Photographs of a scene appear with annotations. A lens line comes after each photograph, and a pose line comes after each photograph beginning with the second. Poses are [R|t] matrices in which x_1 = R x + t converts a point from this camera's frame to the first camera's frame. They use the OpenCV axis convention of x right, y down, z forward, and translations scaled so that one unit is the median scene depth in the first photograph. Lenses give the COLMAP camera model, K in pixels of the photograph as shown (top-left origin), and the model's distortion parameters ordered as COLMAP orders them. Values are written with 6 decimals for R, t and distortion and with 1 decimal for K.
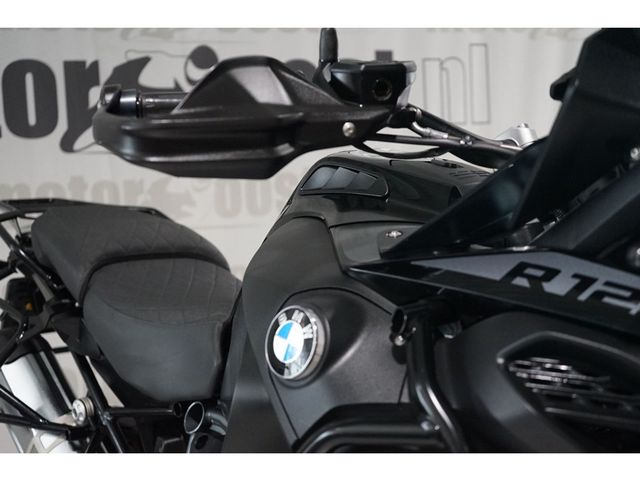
lens RADIAL K [[892.4, 0, 320.0], [0, 892.4, 240.4], [0, 0, 1]] dist [-0.013680, 0.000000]
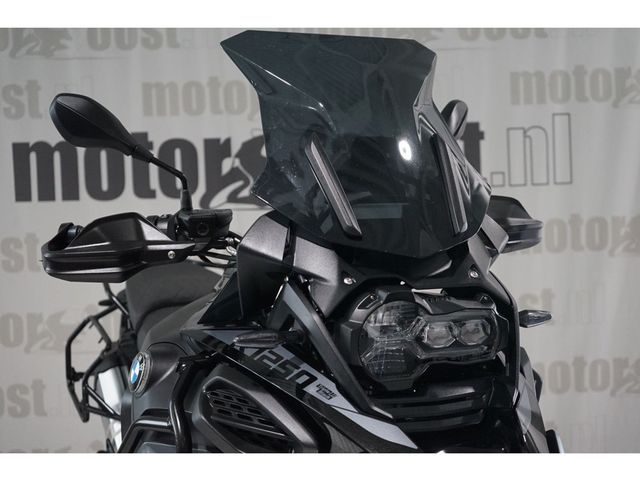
lens RADIAL K [[892.4, 0, 320.1], [0, 892.4, 239.9], [0, 0, 1]] dist [-0.013680, 0.000000]
pose [[0.958966, 0.023108, -0.282579, 0.235341], [-0.029043, 0.999436, -0.016832, -0.037978], [0.282031, 0.024348, 0.959096, -0.179819]]
